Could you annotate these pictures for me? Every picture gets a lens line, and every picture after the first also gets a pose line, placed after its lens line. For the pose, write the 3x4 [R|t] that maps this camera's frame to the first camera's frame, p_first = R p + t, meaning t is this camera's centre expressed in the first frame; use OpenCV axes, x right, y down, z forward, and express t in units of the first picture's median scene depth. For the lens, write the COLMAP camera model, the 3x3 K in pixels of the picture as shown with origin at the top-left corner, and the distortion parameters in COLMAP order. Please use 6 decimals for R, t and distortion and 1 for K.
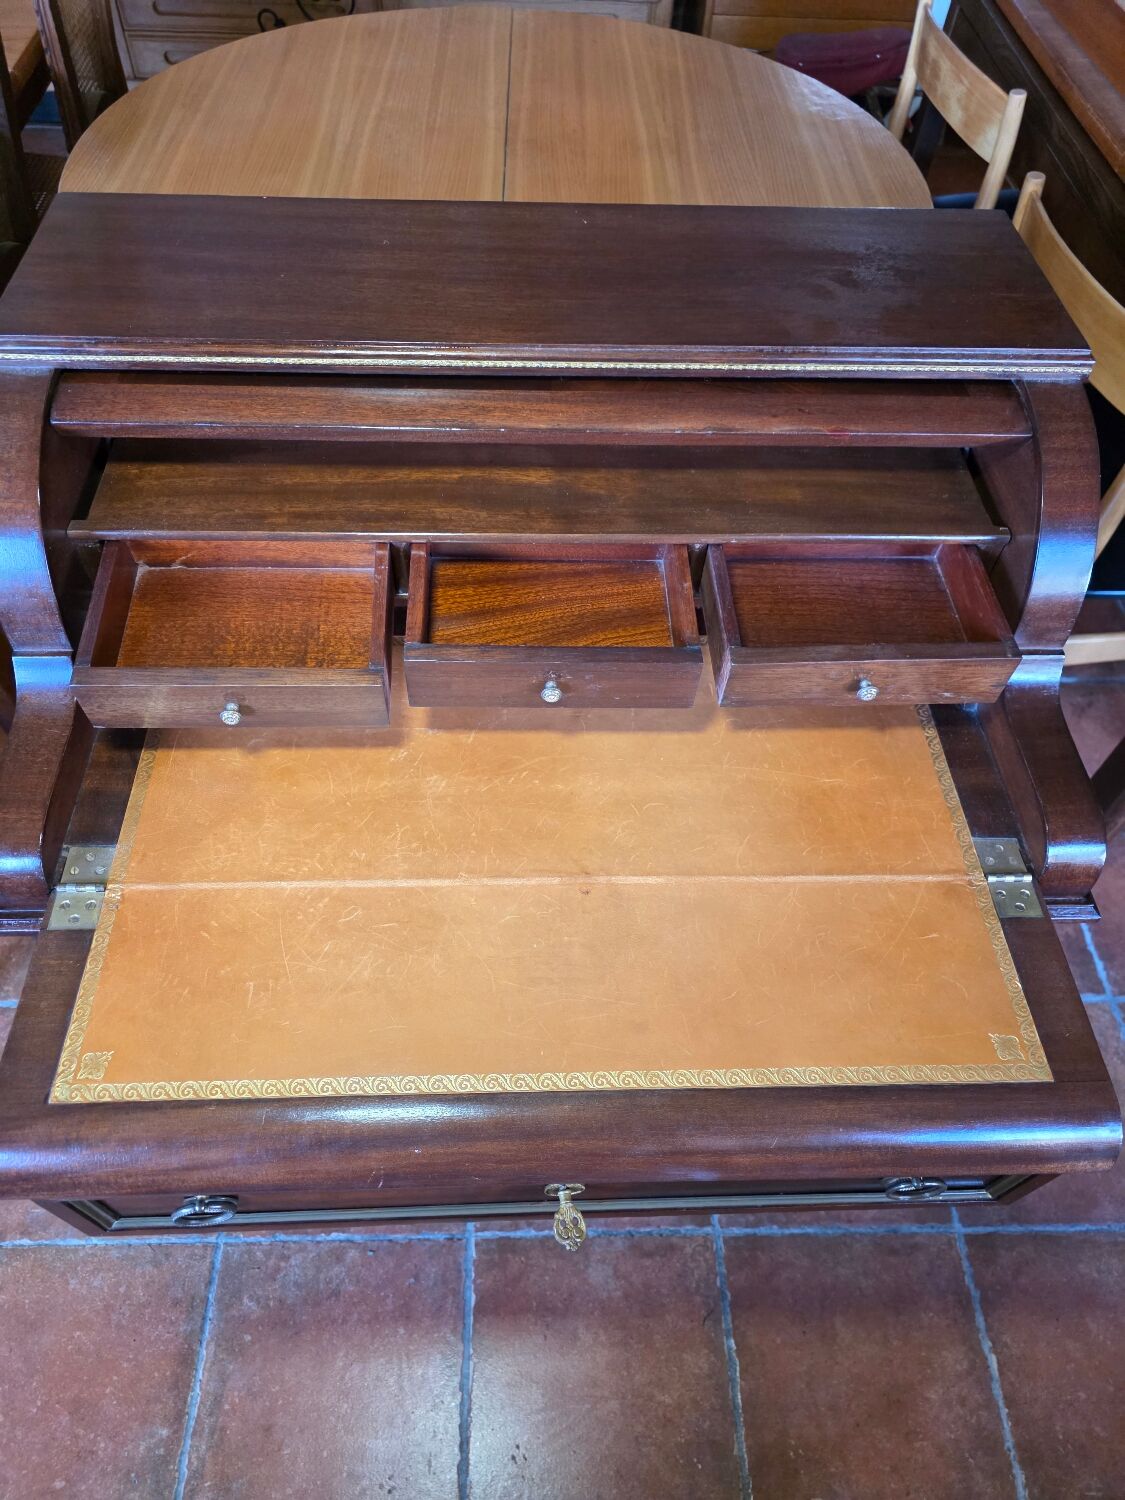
lens RADIAL K [[1027.3, 0, 549.6], [0, 1027.3, 751.5], [0, 0, 1]] dist [0.032030, -0.027410]
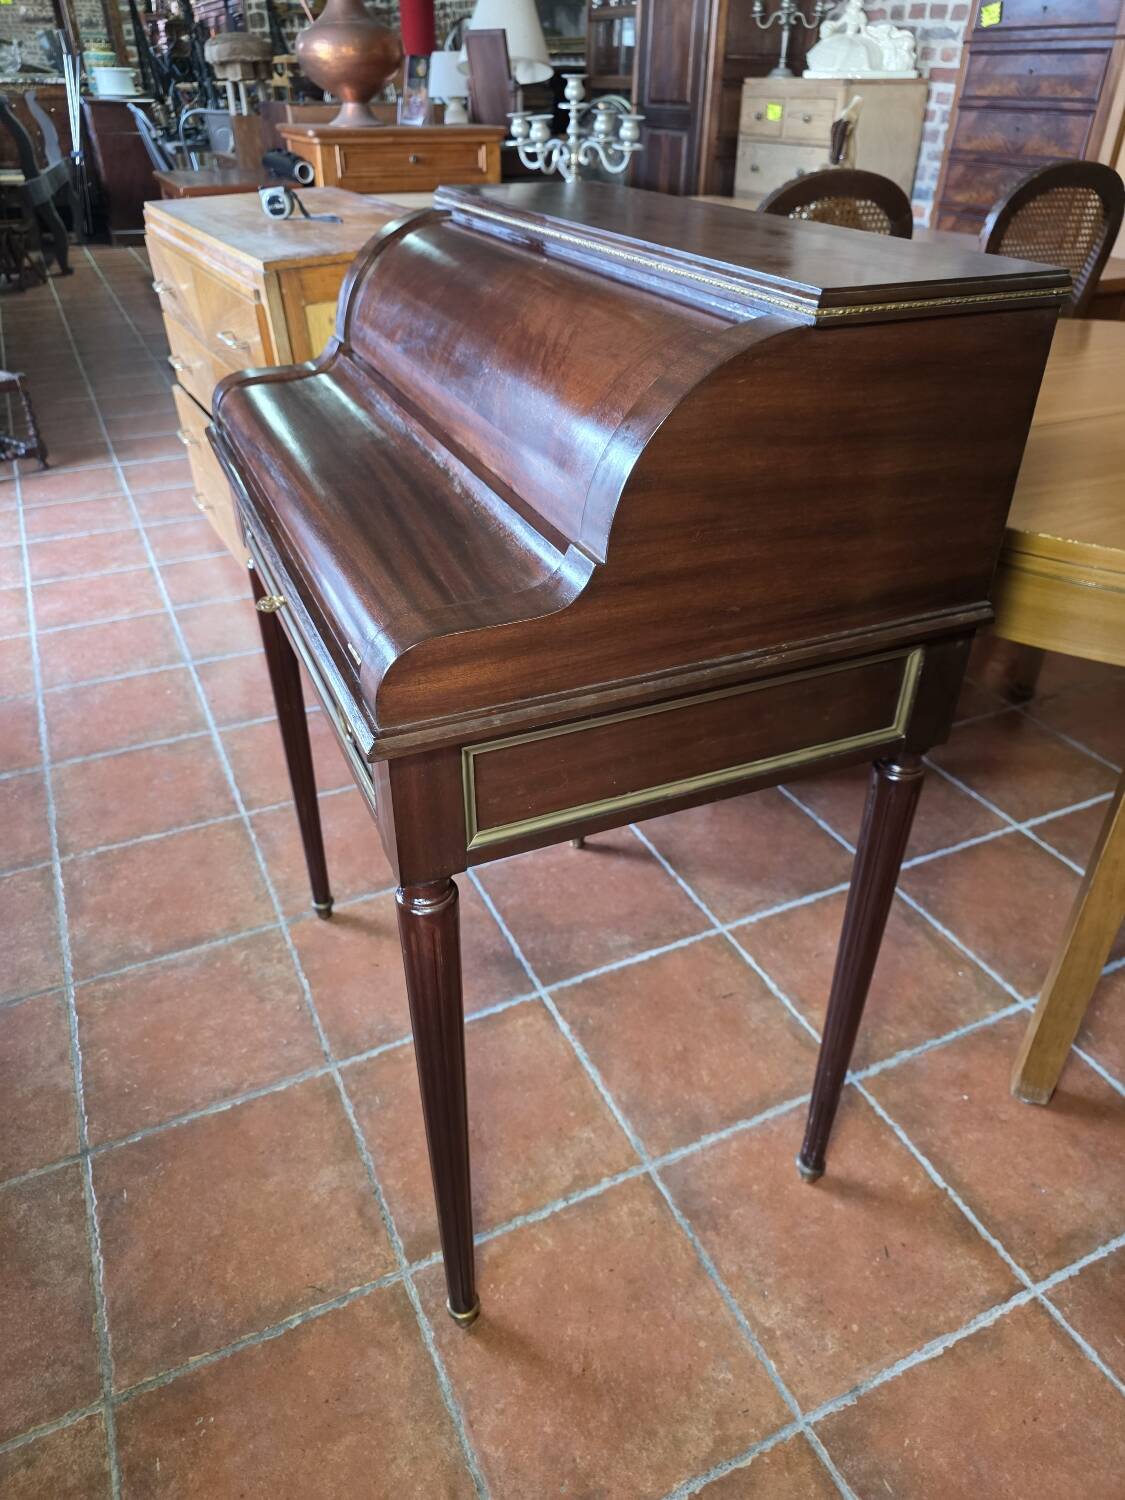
lens RADIAL K [[1027.3, 0, 552.0], [0, 1027.3, 742.5], [0, 0, 1]] dist [0.032030, -0.027410]
pose [[0.401864, 0.467862, -0.787154, 0.741857], [-0.725552, 0.687118, 0.037989, 0.033707], [0.558641, 0.555854, 0.615586, 0.297612]]
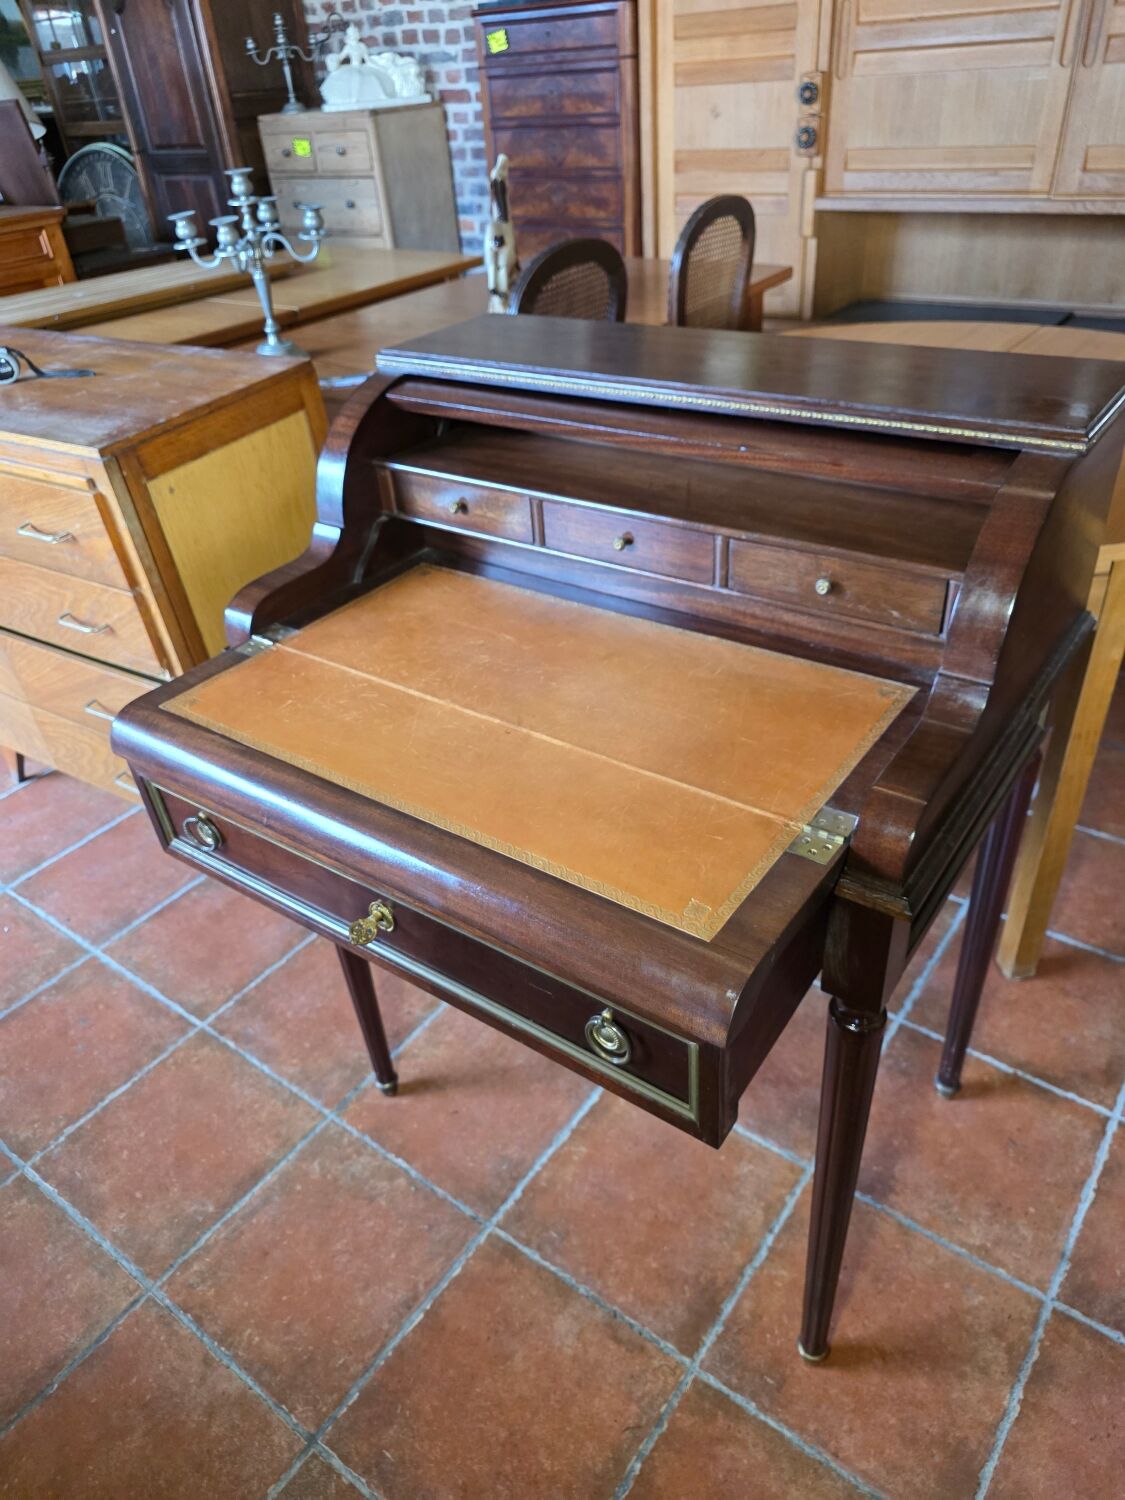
lens RADIAL K [[1027.3, 0, 562.0], [0, 1027.3, 761.1], [0, 0, 1]] dist [0.032030, -0.027410]
pose [[0.783251, 0.275895, -0.557136, 0.466450], [-0.431307, 0.886552, -0.167331, 0.202980], [0.447764, 0.371359, 0.813388, -0.006117]]
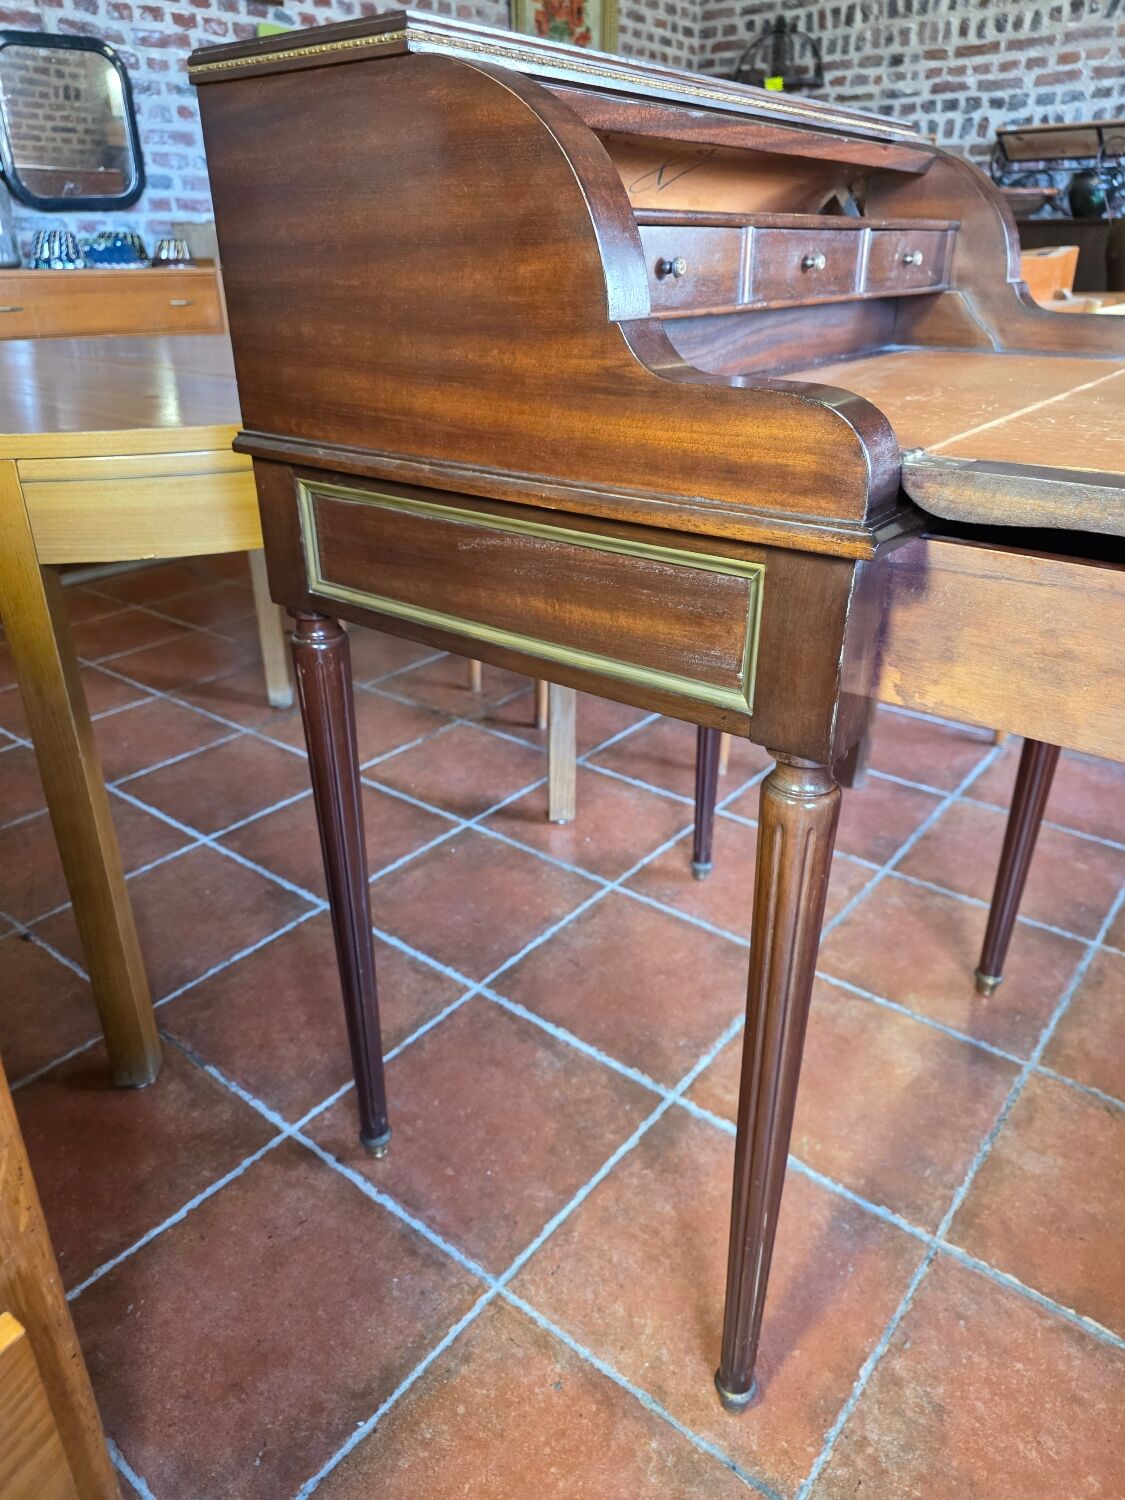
lens RADIAL K [[1027.3, 0, 558.0], [0, 1027.3, 749.8], [0, 0, 1]] dist [0.032030, -0.027410]
pose [[0.637034, -0.373158, 0.674492, -0.697067], [0.632894, 0.752708, -0.181316, 0.152518], [-0.440036, 0.542387, 0.715671, 0.374397]]
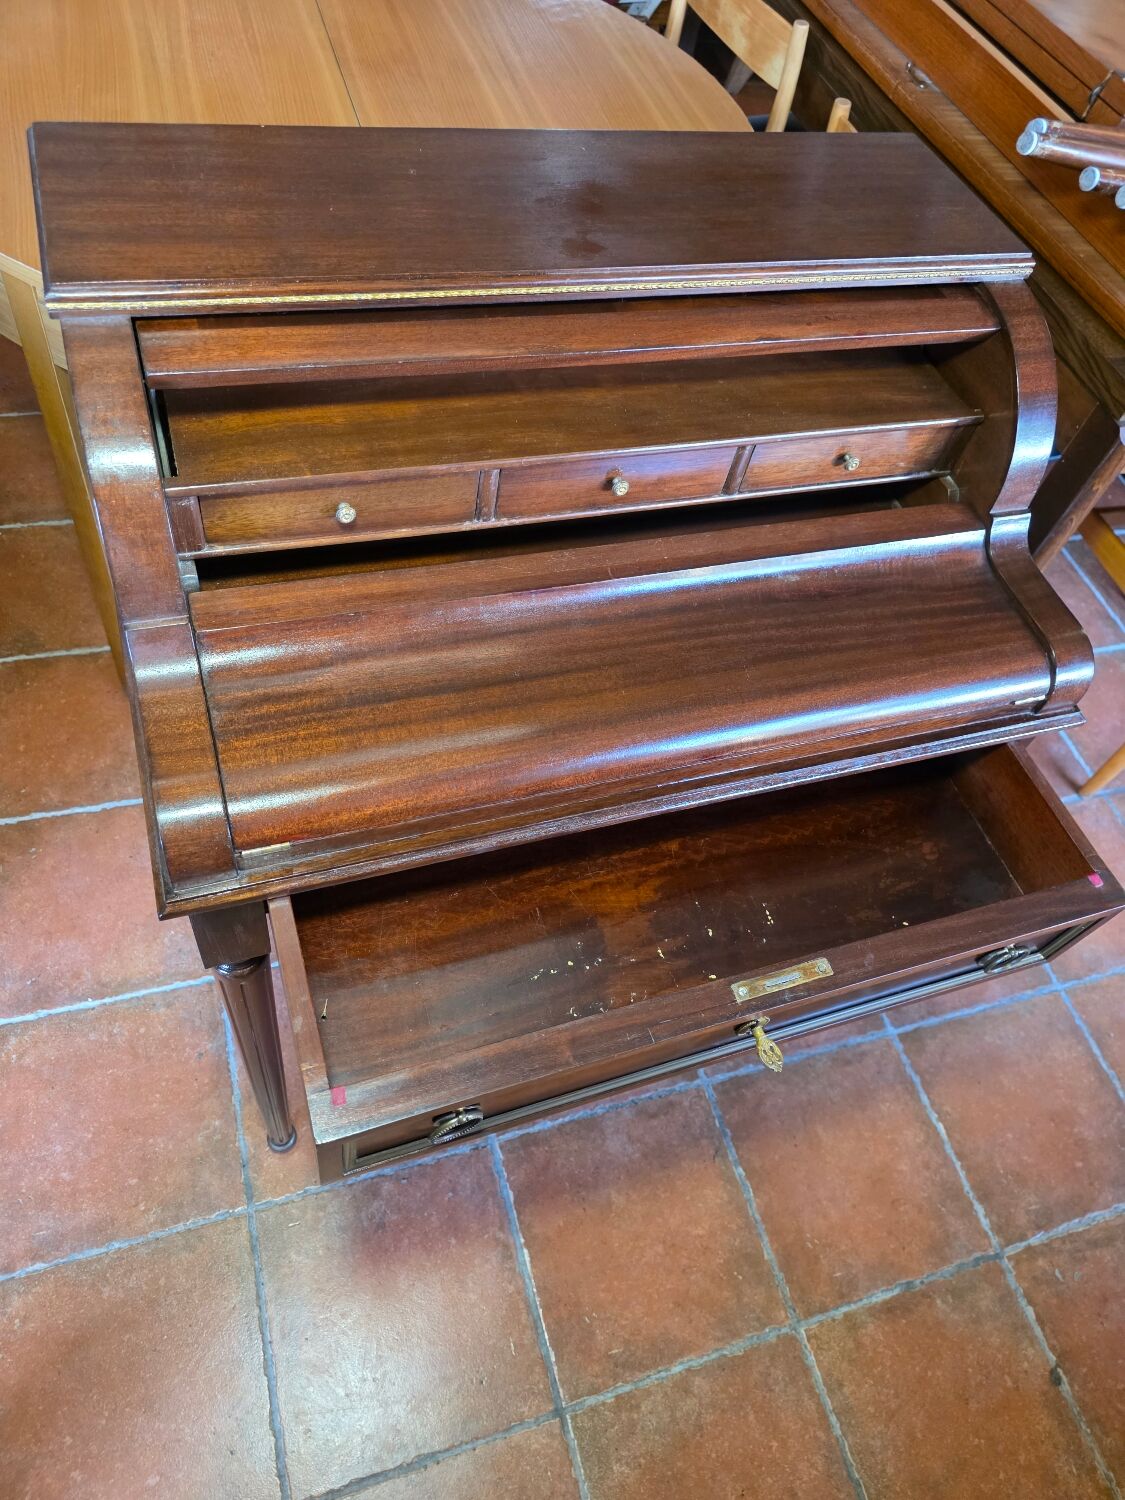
lens RADIAL K [[1027.3, 0, 558.9], [0, 1027.3, 748.7], [0, 0, 1]] dist [0.032030, -0.027410]
pose [[0.954664, -0.158295, 0.252109, -0.227141], [0.144294, 0.986823, 0.073209, 0.006186], [-0.260375, -0.033512, 0.964926, -0.021103]]
